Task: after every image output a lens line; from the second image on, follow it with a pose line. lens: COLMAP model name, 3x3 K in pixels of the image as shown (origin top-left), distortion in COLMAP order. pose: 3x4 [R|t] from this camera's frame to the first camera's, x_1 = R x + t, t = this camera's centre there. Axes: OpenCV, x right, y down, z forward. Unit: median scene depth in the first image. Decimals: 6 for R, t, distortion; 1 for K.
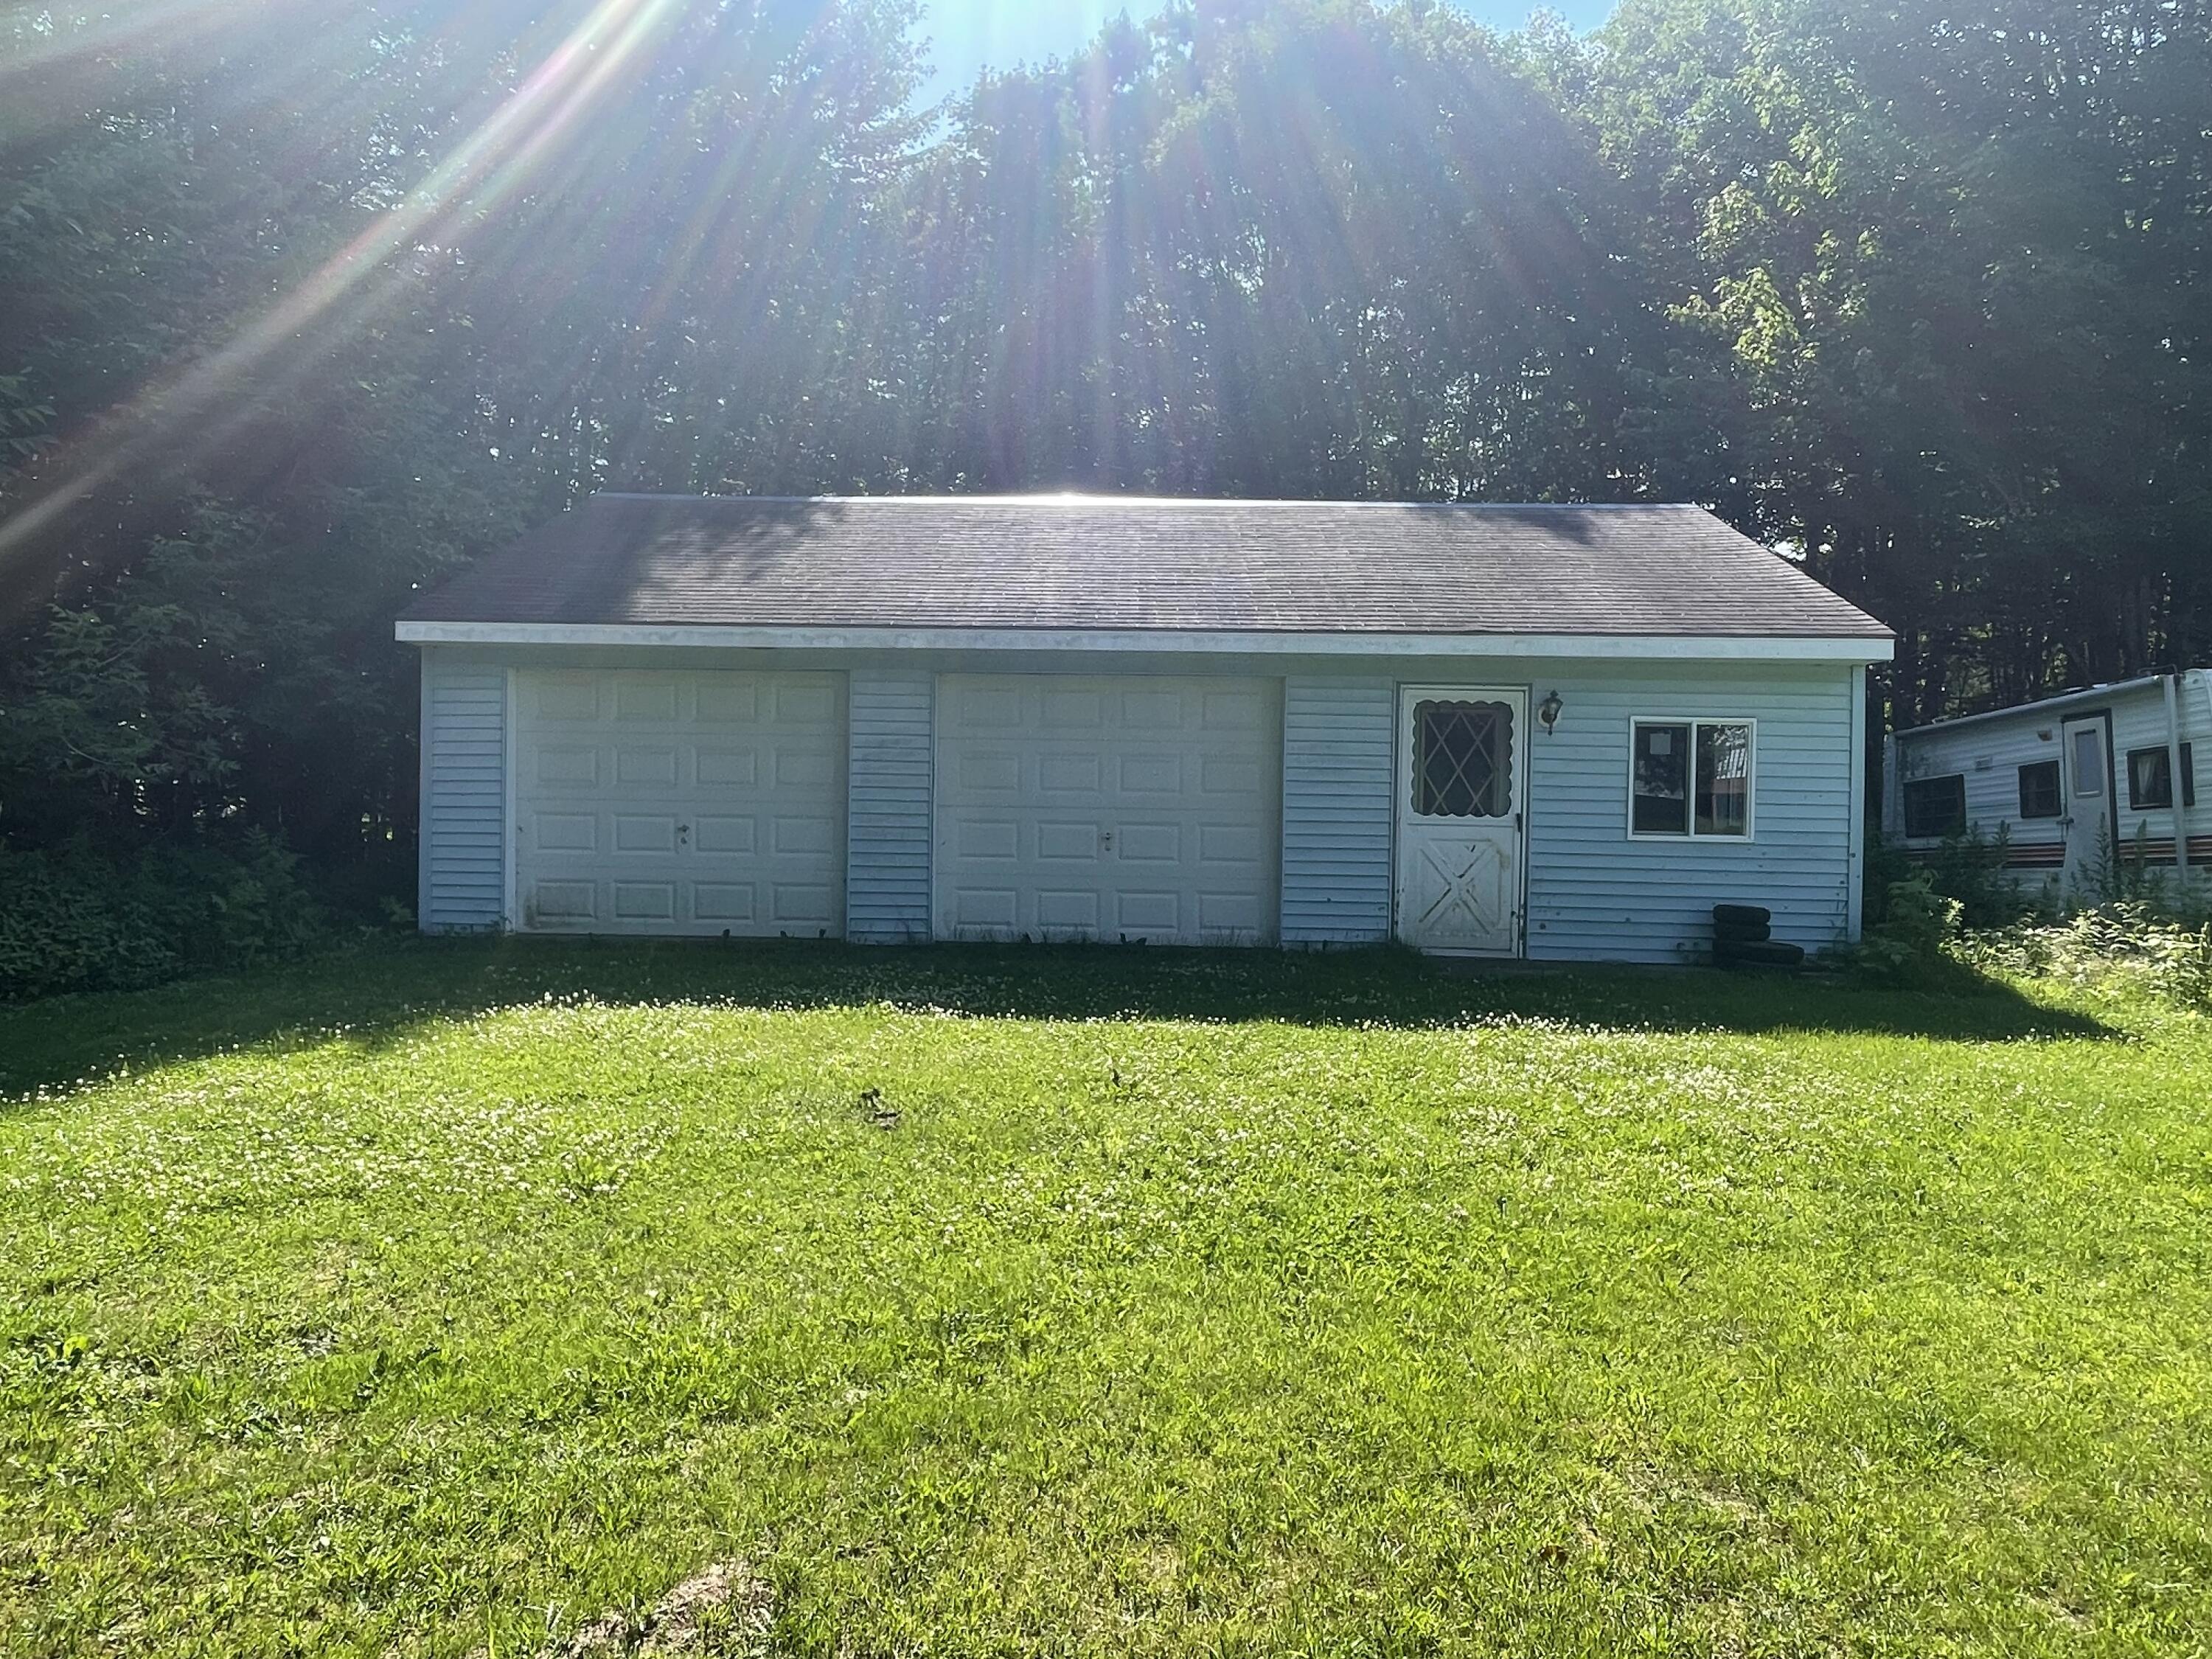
lens RADIAL K [[1474.7, 0, 1095.1], [0, 1474.7, 818.7], [0, 0, 1]] dist [-0.001471, 0.002396]
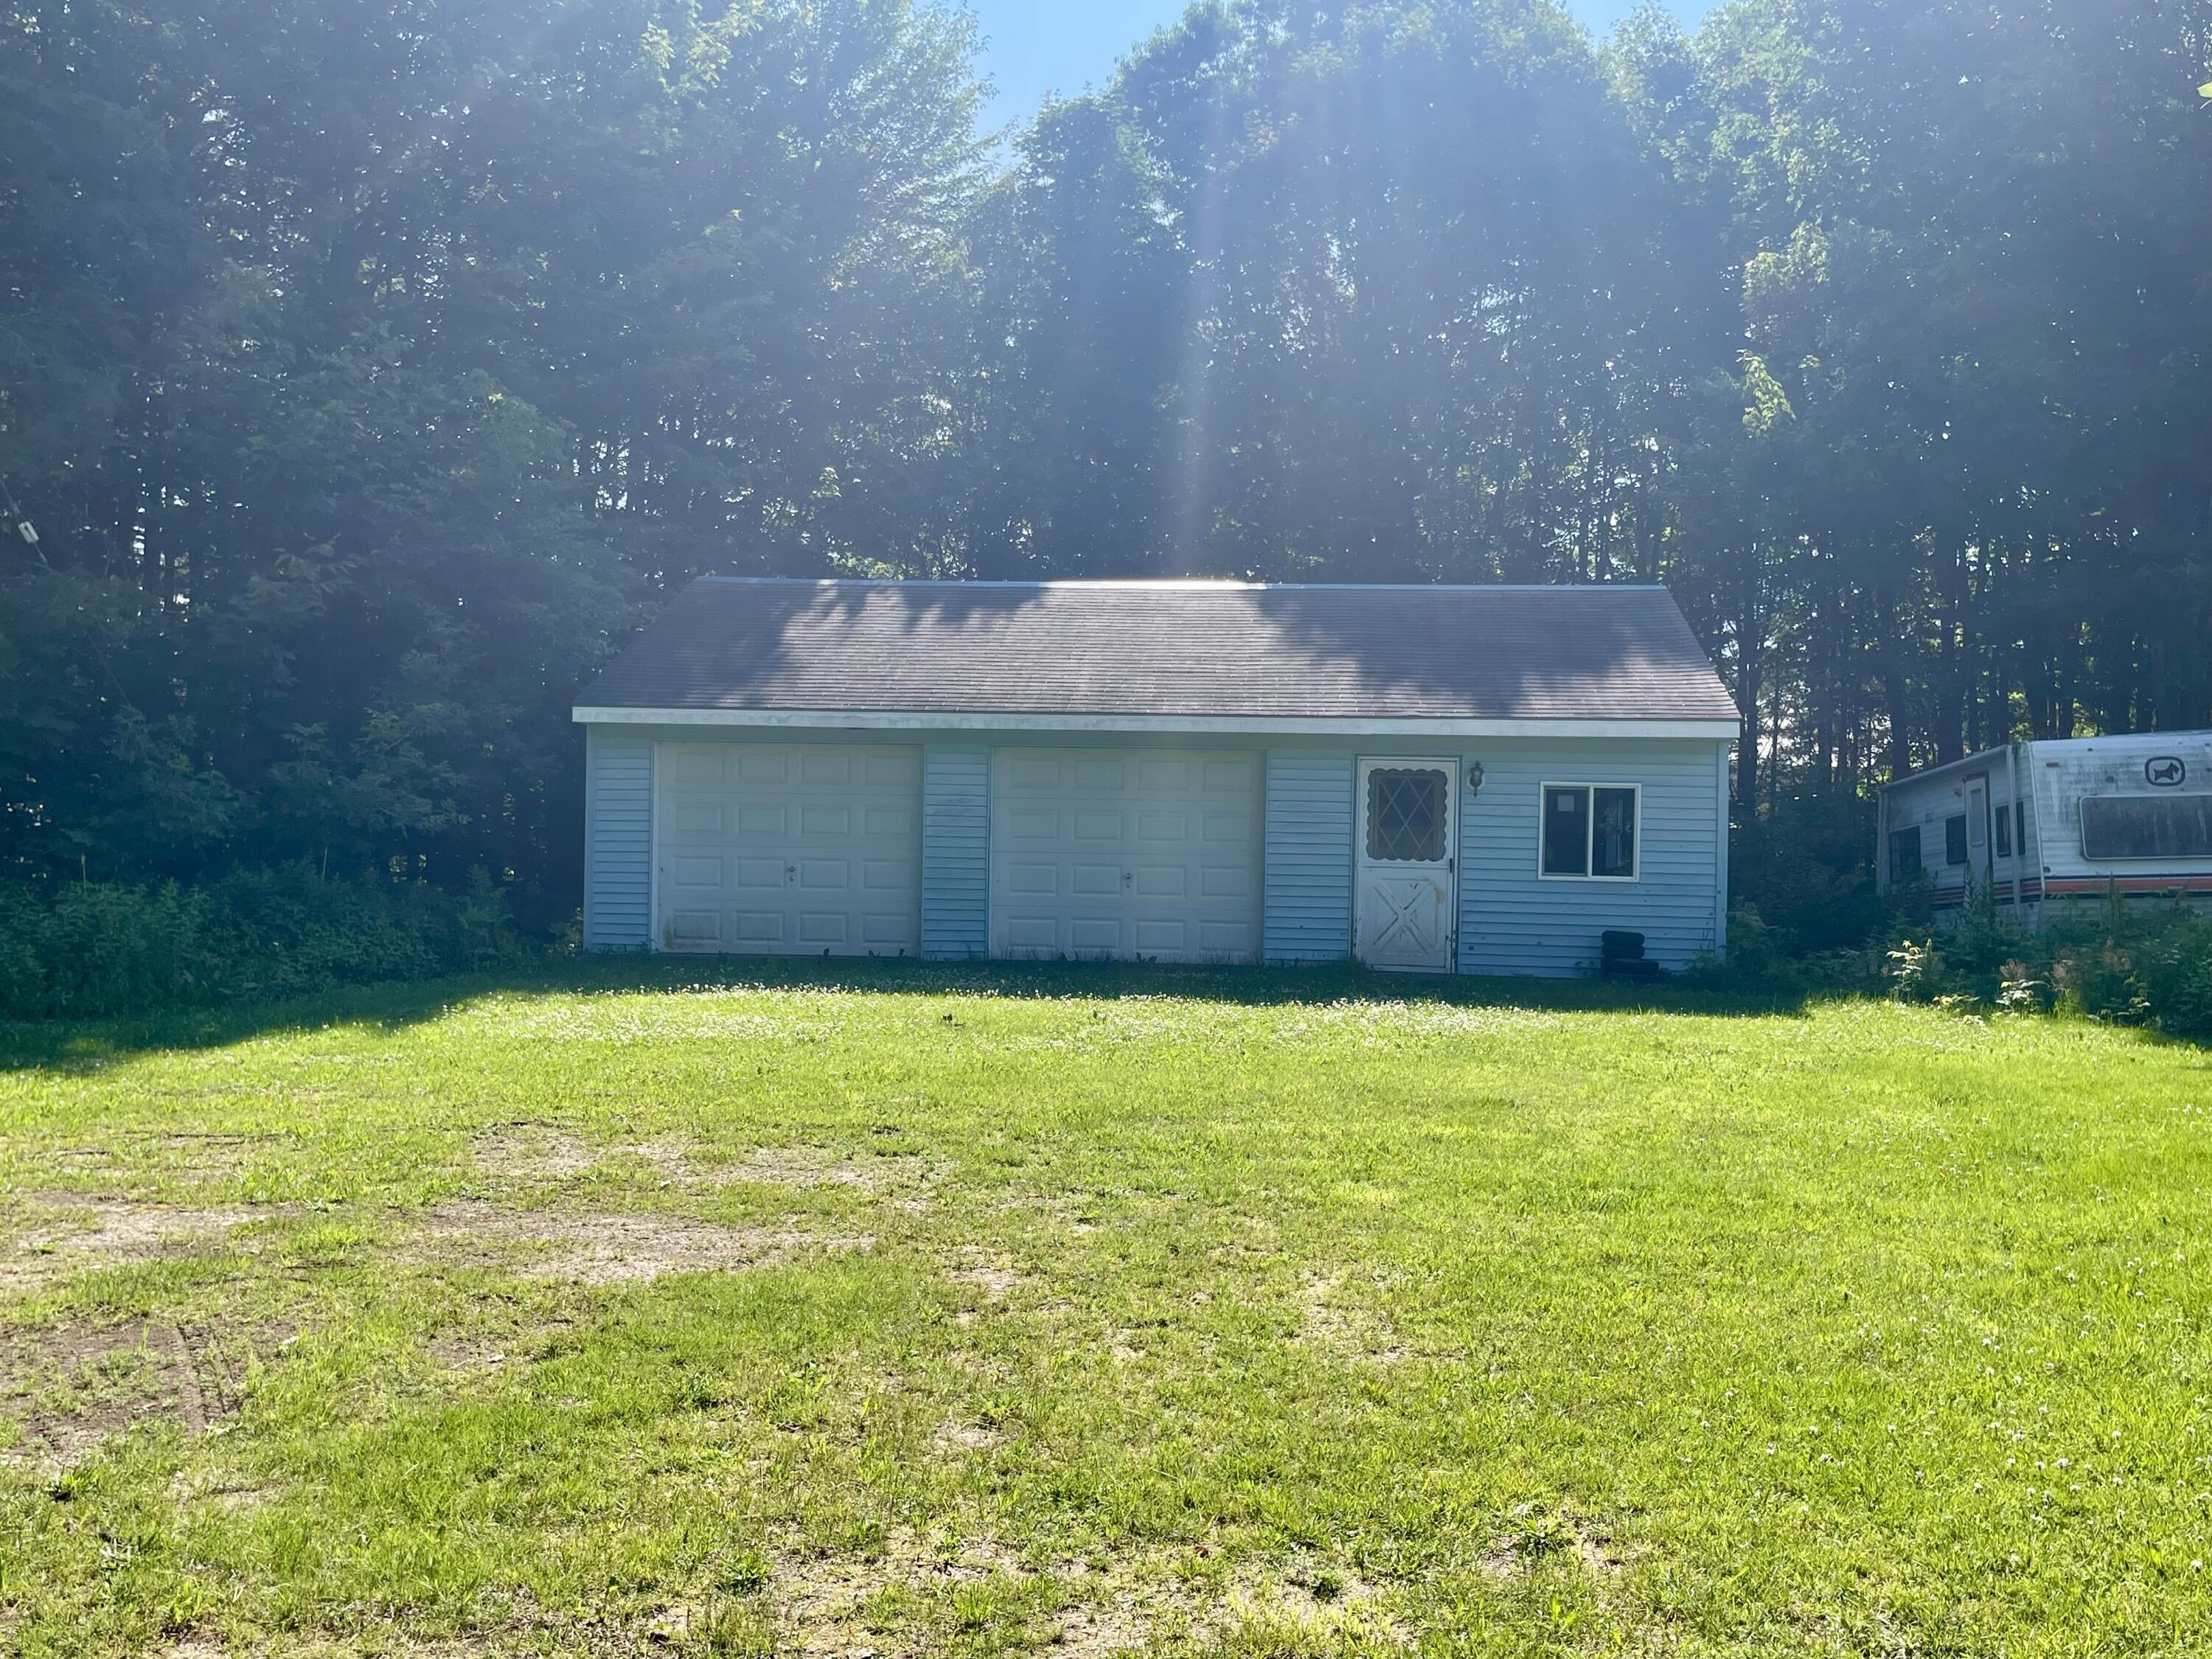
lens RADIAL K [[1995.1, 0, 1110.0], [0, 1995.1, 835.4], [0, 0, 1]] dist [0.004511, -0.001615]
pose [[0.998454, 0.001803, -0.055563, 0.090144], [-0.002932, 0.999791, -0.020246, 0.012129], [0.055515, 0.020378, 0.998250, -0.715215]]
